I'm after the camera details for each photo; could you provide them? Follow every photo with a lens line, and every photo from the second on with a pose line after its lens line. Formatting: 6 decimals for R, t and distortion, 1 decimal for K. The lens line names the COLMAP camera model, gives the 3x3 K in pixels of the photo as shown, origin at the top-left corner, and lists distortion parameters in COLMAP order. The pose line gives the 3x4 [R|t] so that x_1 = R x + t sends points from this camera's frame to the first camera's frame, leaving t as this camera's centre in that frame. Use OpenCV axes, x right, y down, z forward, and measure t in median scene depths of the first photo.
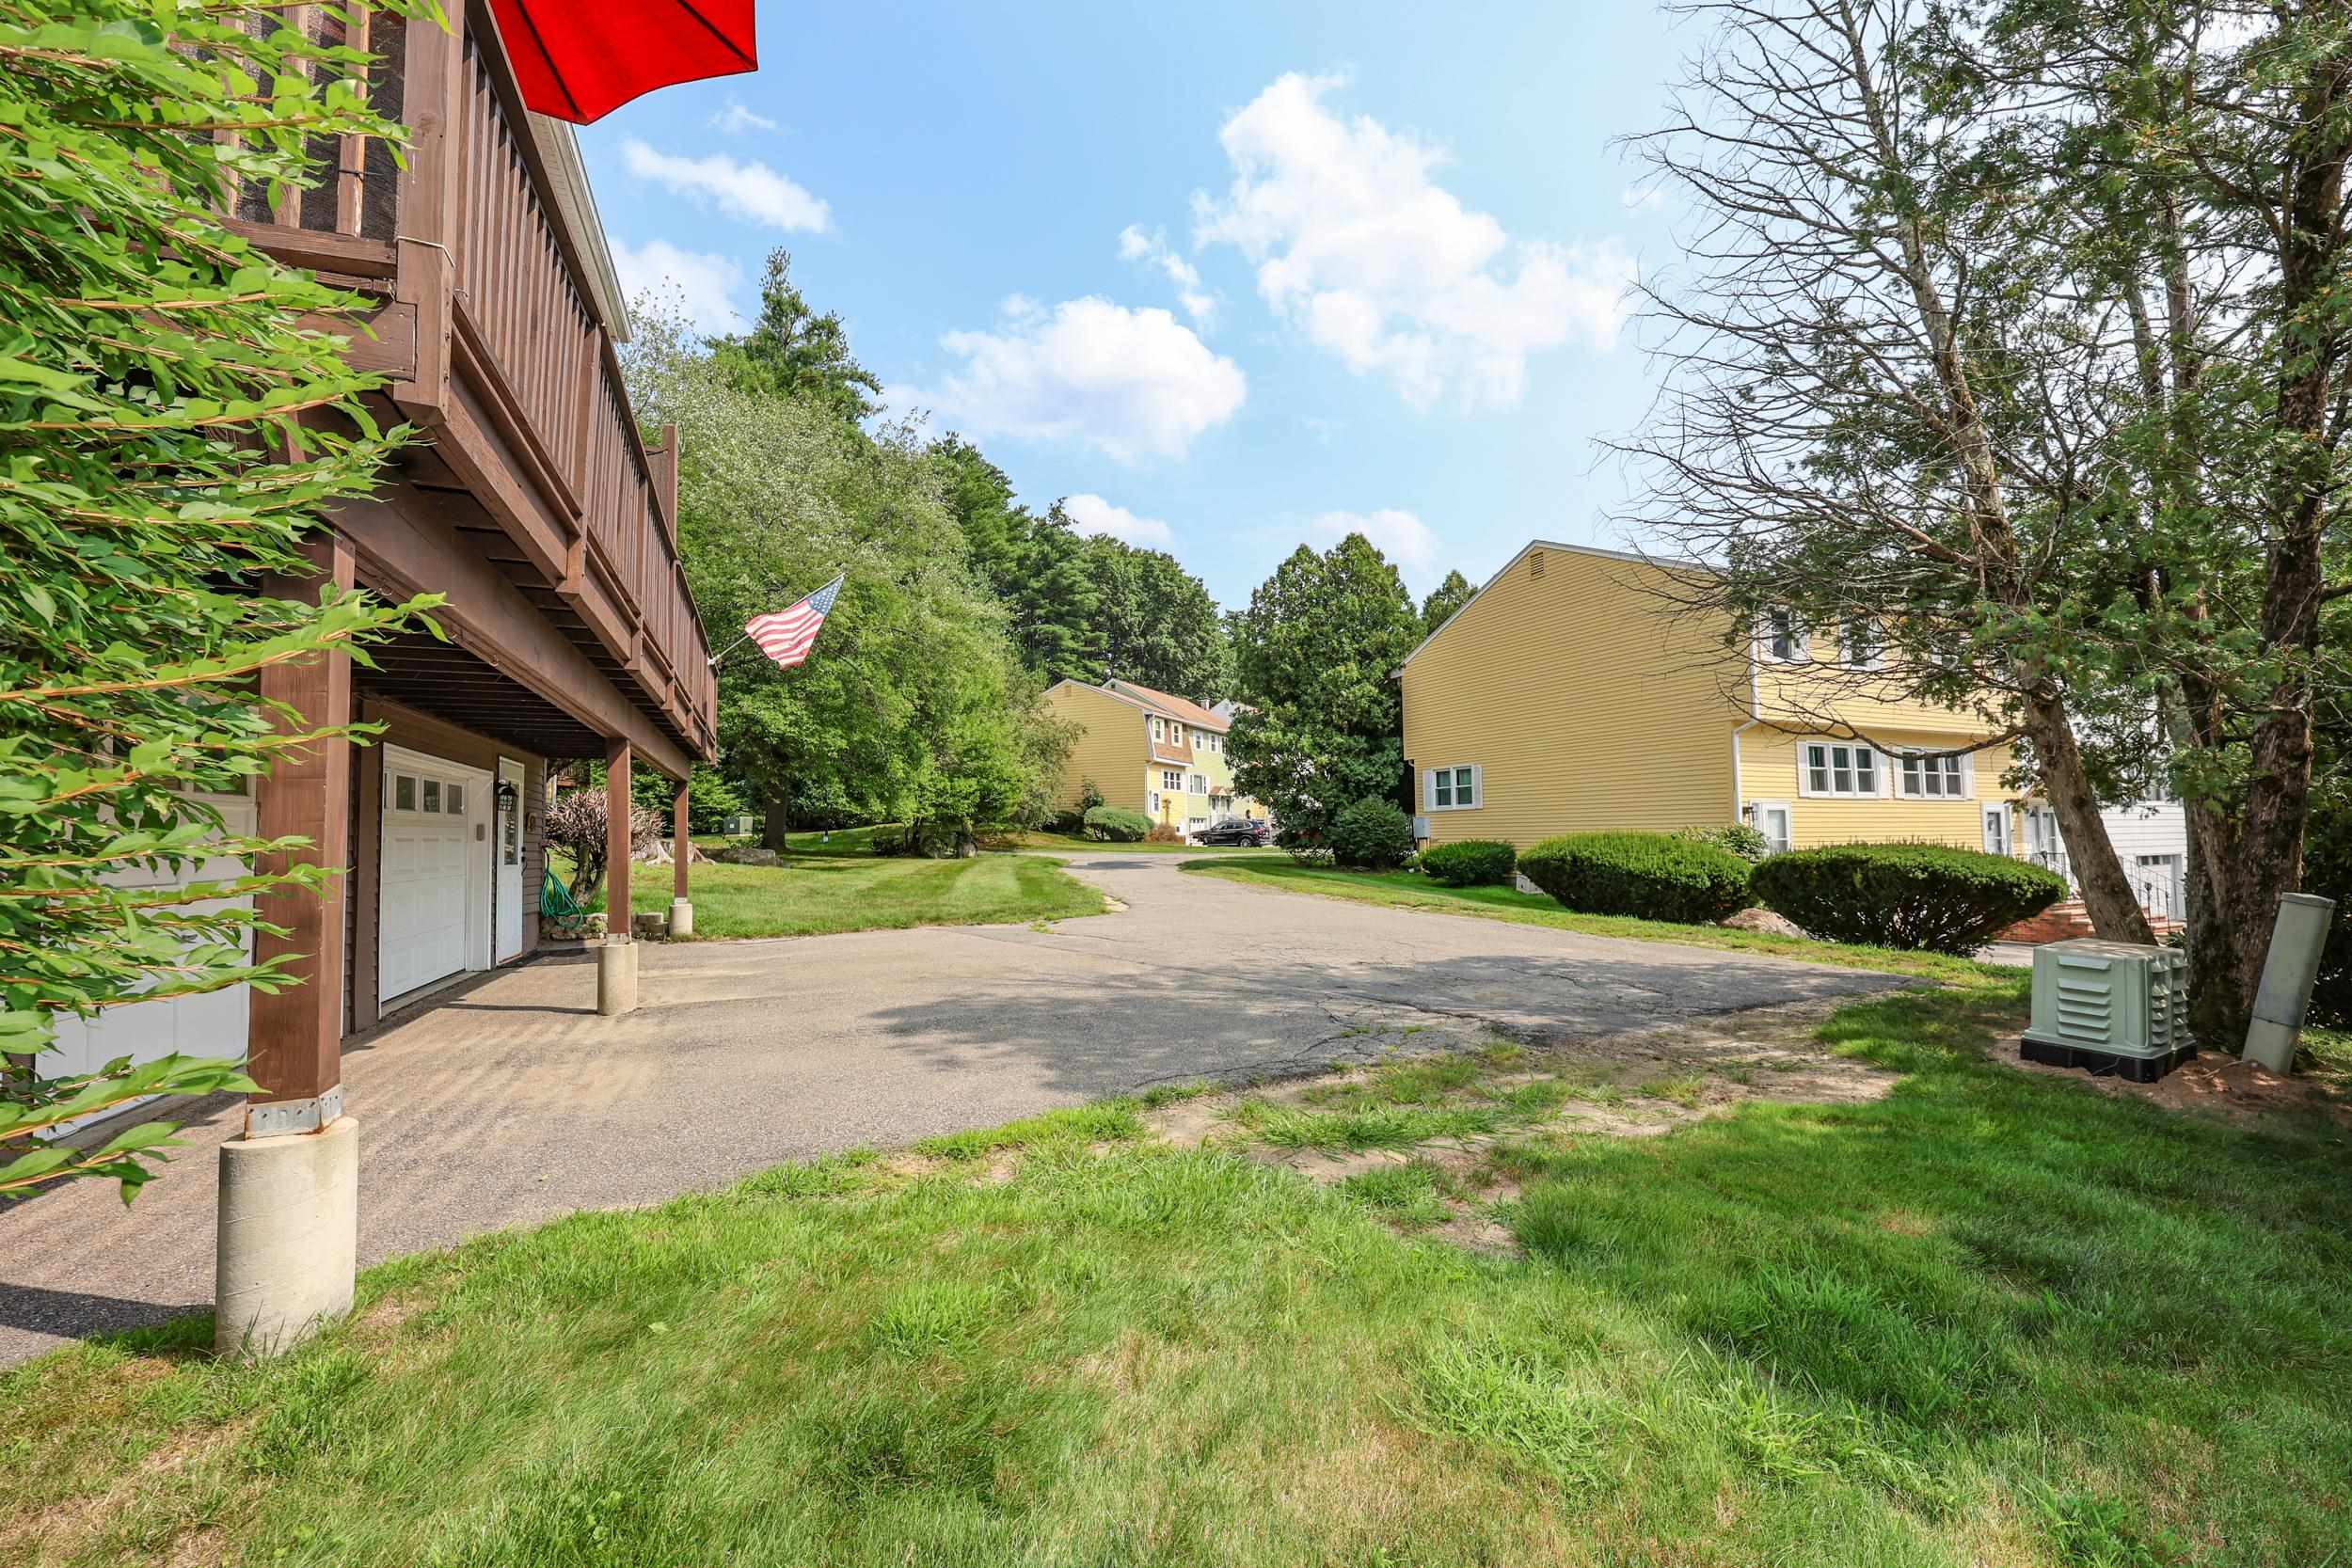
lens RADIAL K [[966.1, 0, 1172.4], [0, 966.1, 781.8], [0, 0, 1]] dist [0.004291, 0.000500]
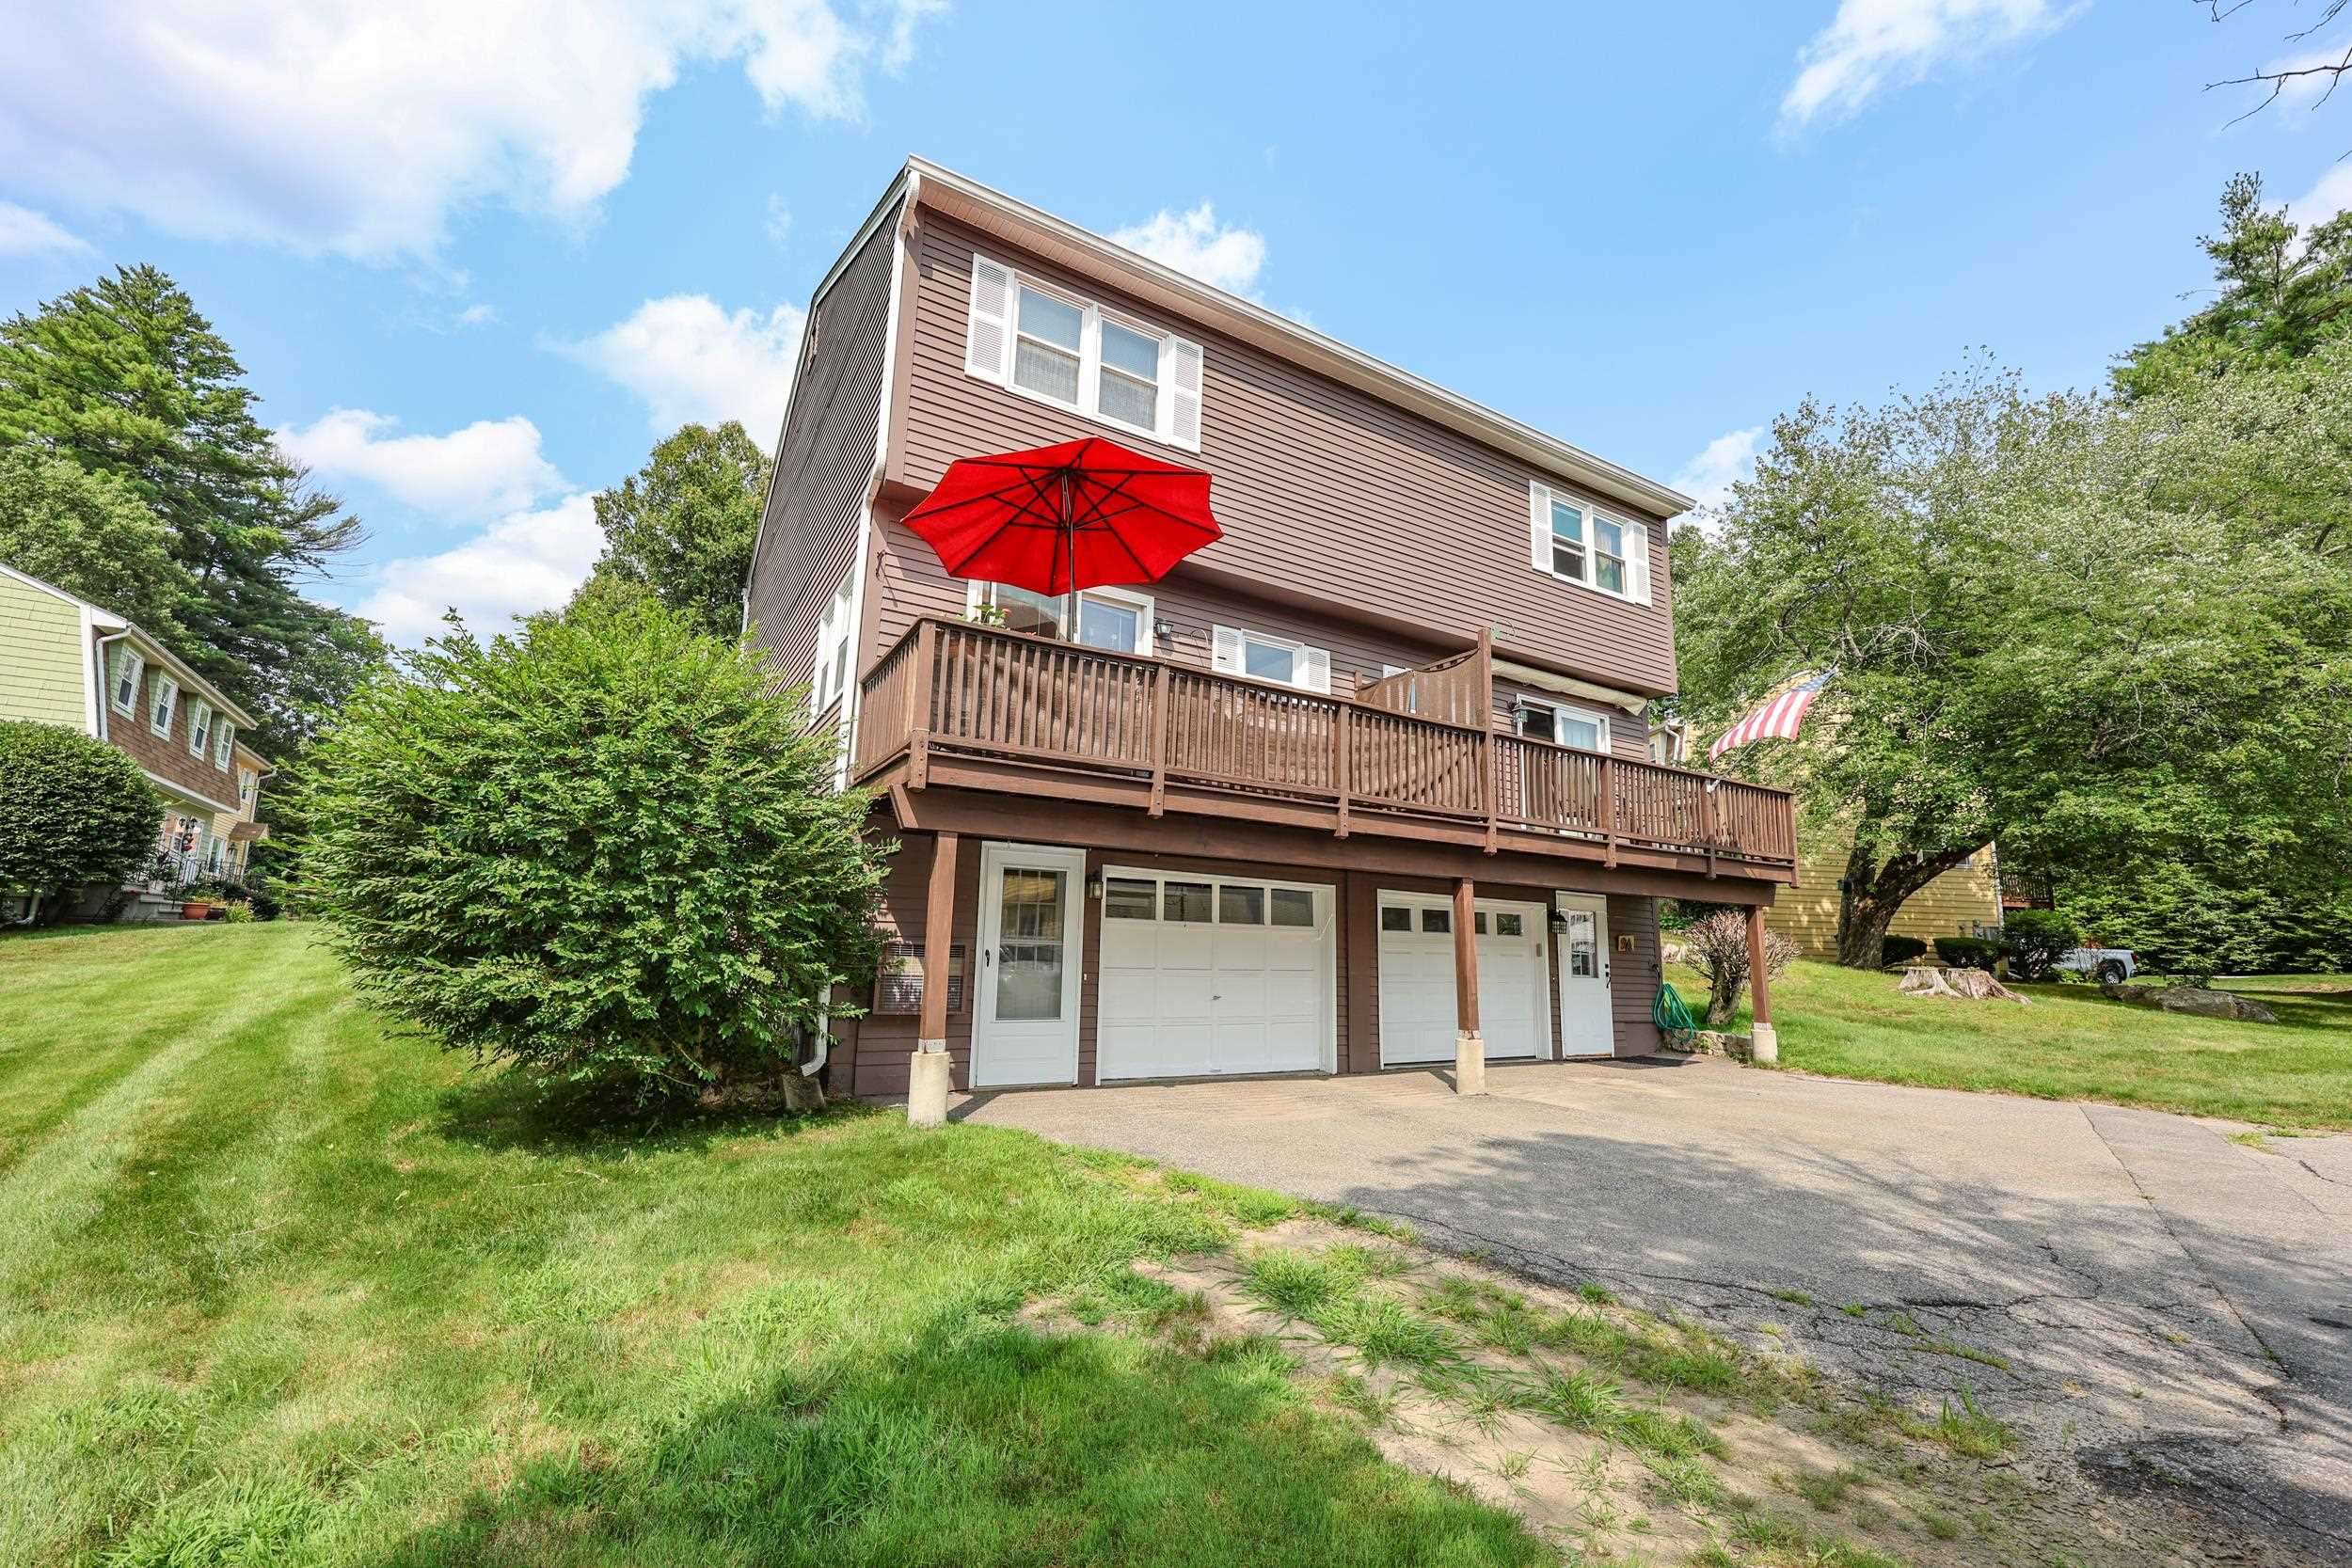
lens RADIAL K [[942.7, 0, 1176.3], [0, 942.7, 787.6], [0, 0, 1]] dist [0.001695, 0.000165]
pose [[0.154908, -0.148301, -0.976735, 0.136659], [0.025420, 0.988940, -0.146123, 0.002452], [0.987602, -0.002193, 0.156965, 0.090918]]
